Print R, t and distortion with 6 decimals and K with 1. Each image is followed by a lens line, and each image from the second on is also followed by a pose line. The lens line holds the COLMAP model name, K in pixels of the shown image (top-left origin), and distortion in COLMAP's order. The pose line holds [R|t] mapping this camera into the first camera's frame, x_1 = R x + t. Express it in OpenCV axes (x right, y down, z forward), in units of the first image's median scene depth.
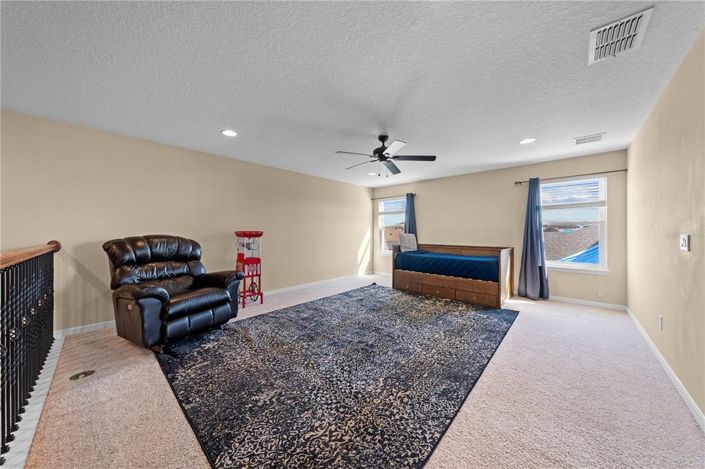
lens RADIAL K [[238.9, 0, 355.9], [0, 238.9, 231.2], [0, 0, 1]] dist [-0.002126, -0.000031]
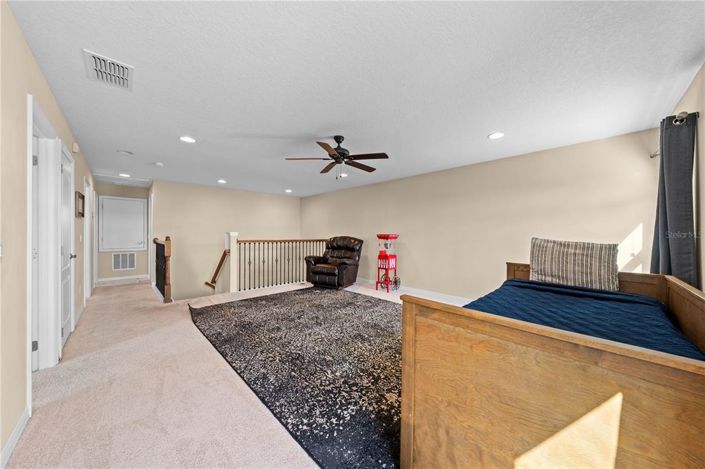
lens RADIAL K [[238.9, 0, 356.4], [0, 238.9, 234.6], [0, 0, 1]] dist [-0.002126, -0.000031]
pose [[-0.047229, 0.007939, -0.998853, 1.093353], [0.001031, 0.999968, 0.007899, -0.012464], [0.998884, -0.000657, -0.047235, 1.123309]]
